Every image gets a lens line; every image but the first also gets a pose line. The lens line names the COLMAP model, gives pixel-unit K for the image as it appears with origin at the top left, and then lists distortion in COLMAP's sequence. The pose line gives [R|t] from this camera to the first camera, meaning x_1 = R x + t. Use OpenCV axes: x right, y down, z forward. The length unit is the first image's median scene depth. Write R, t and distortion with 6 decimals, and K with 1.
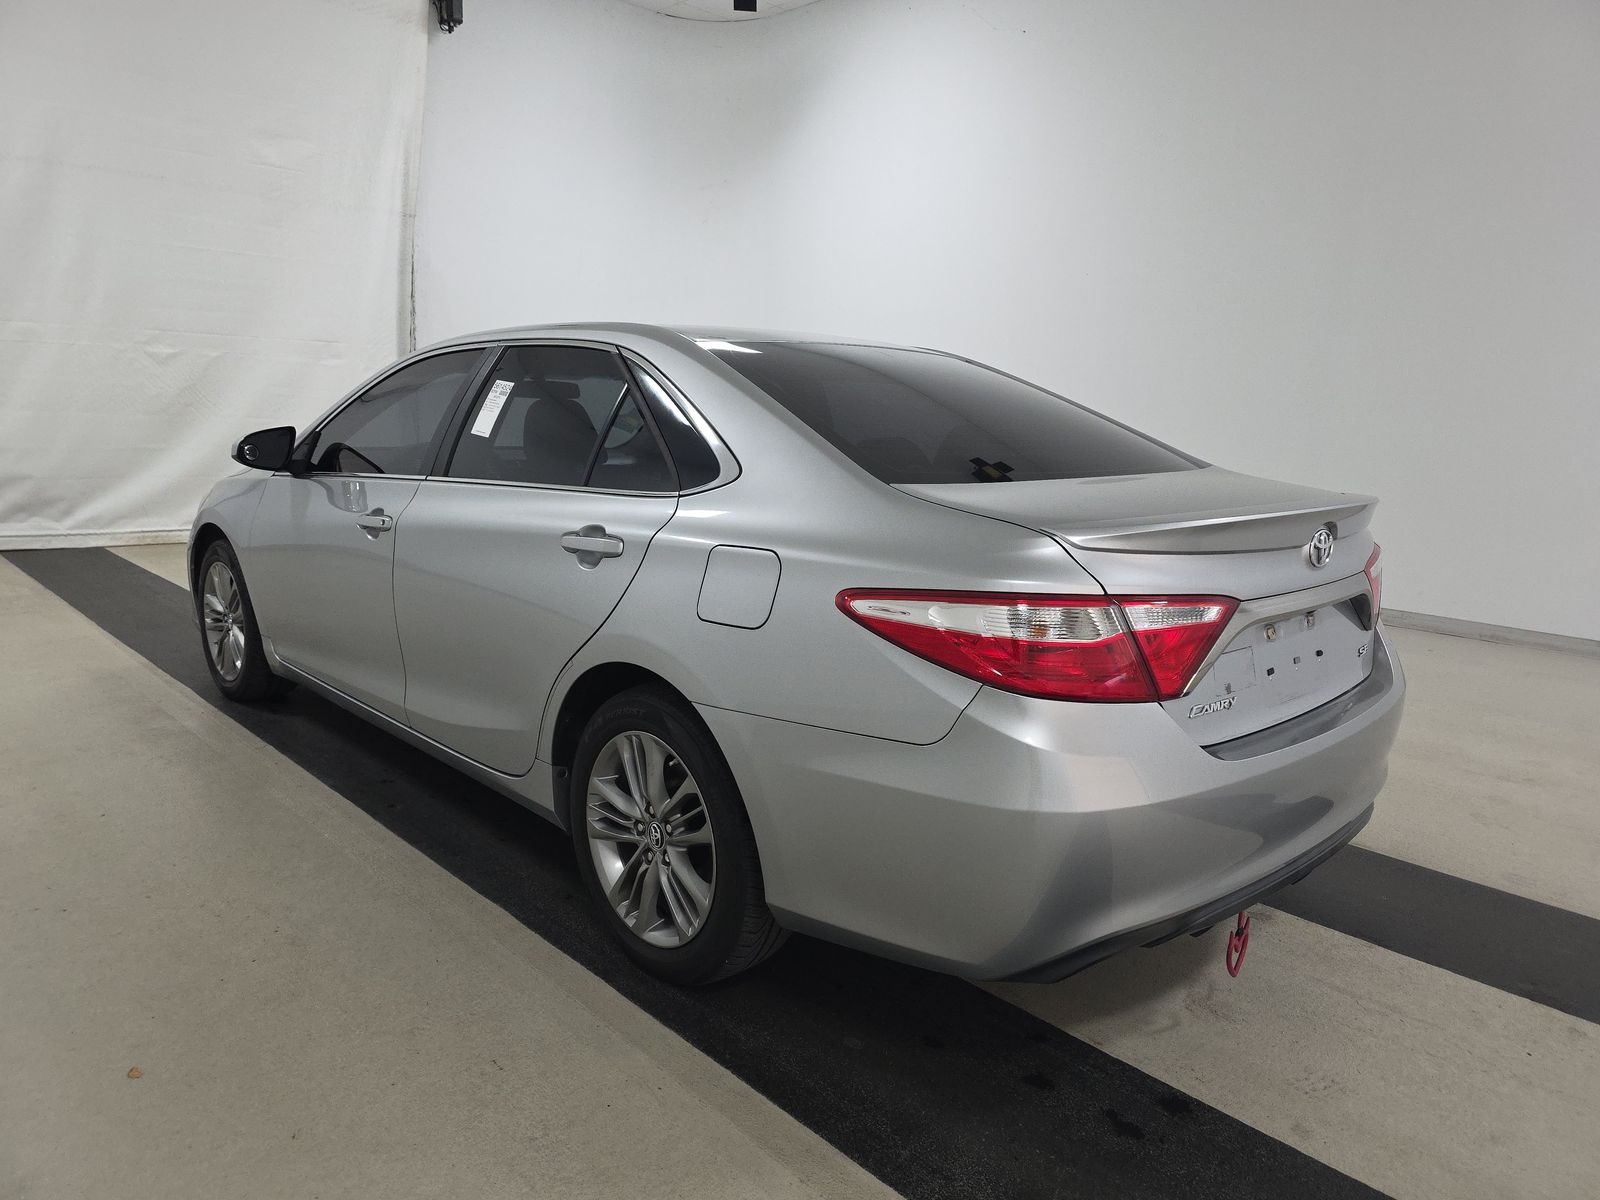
lens RADIAL K [[1061.8, 0, 798.2], [0, 1061.8, 593.4], [0, 0, 1]] dist [0.034895, -0.031679]
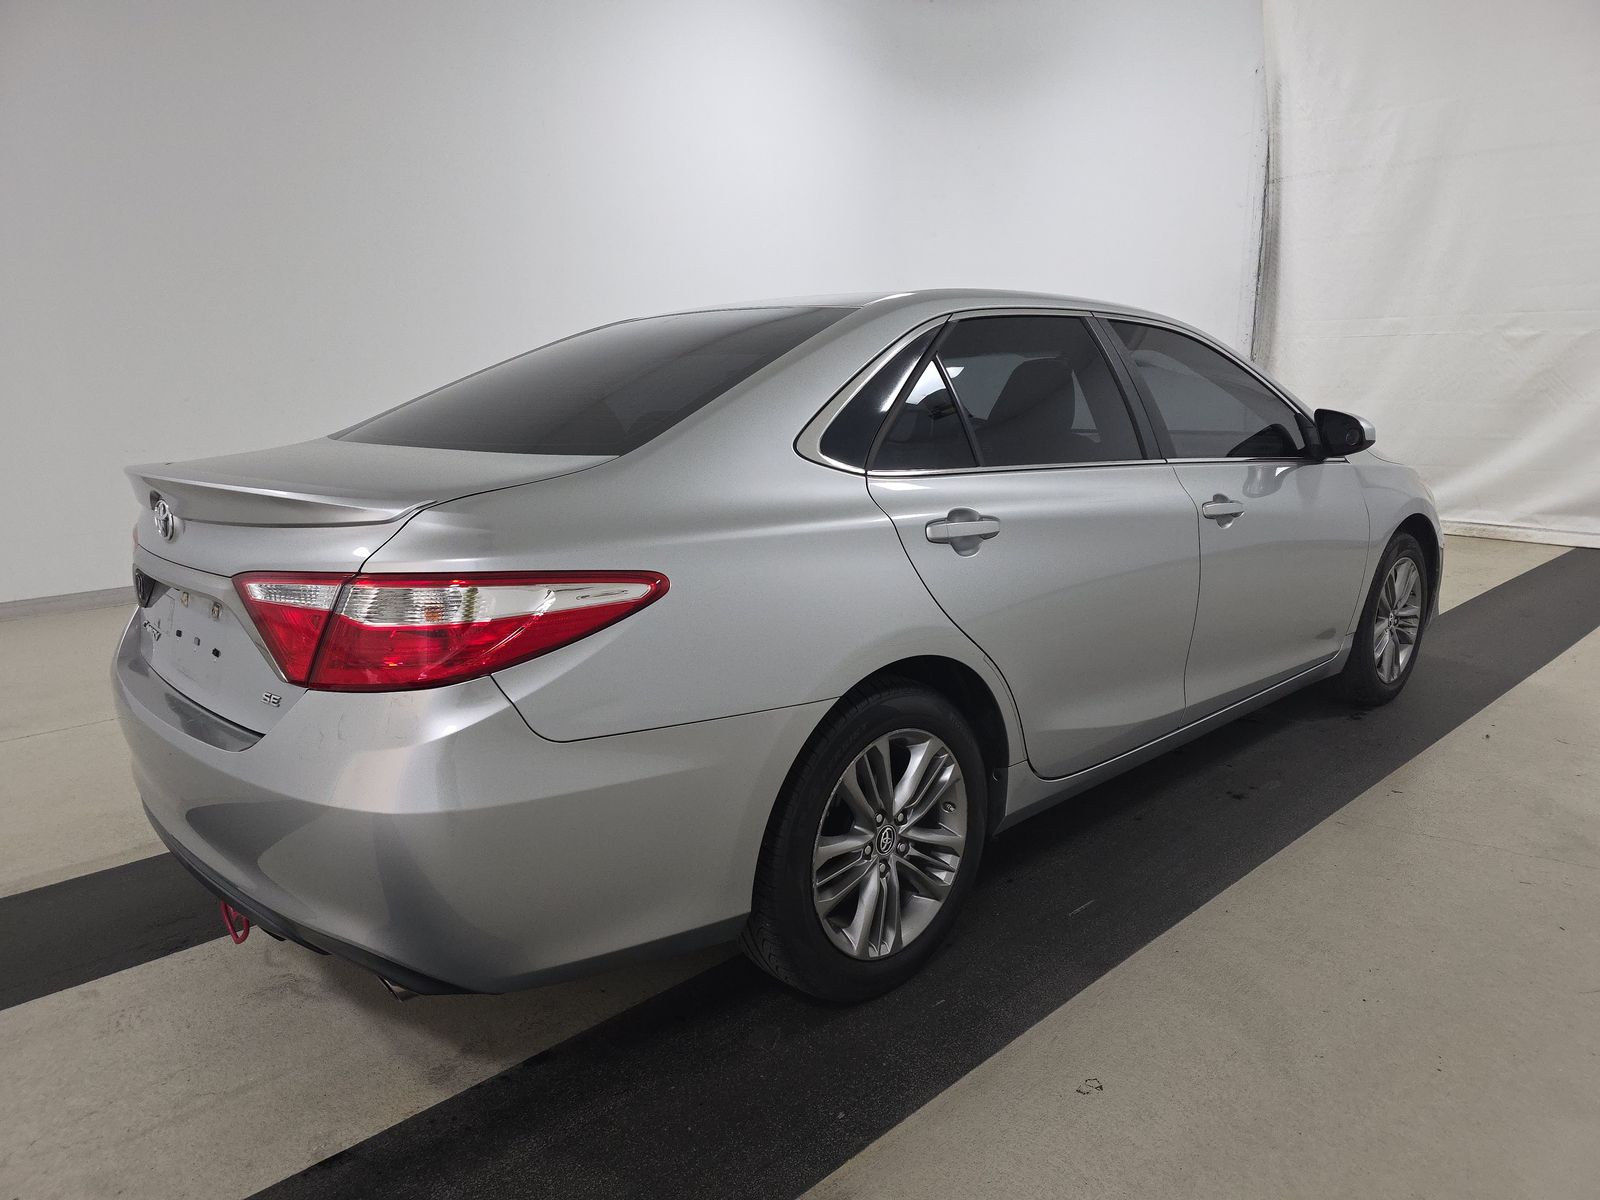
lens RADIAL K [[1061.8, 0, 798.2], [0, 1061.8, 593.4], [0, 0, 1]] dist [0.034895, -0.031679]
pose [[0.005935, 0.167087, -0.985924, 0.770668], [-0.162471, 0.973002, 0.163919, -0.121546], [0.986695, 0.159211, 0.032922, 0.819835]]
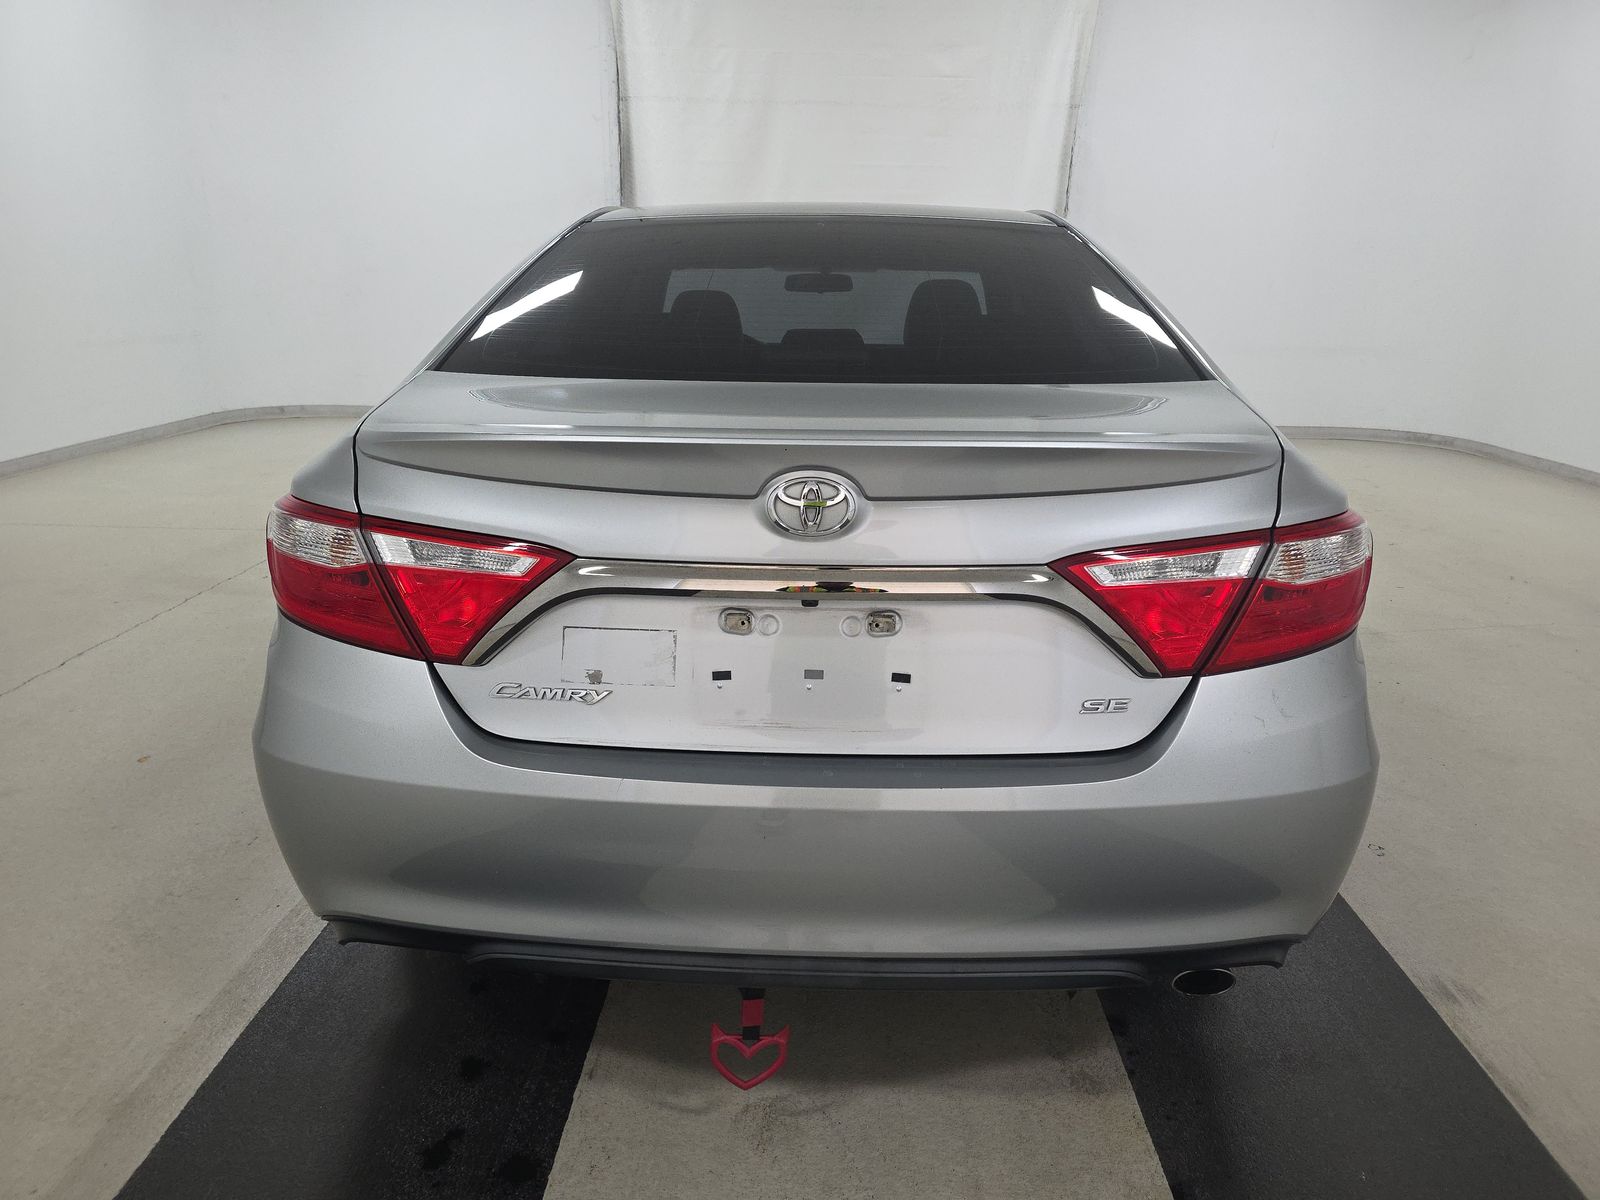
lens RADIAL K [[1061.8, 0, 798.2], [0, 1061.8, 593.4], [0, 0, 1]] dist [0.034895, -0.031679]
pose [[0.704413, 0.178088, -0.687086, 0.495587], [-0.118752, 0.983938, 0.133283, -0.040431], [0.699786, -0.012293, 0.714247, 0.294146]]
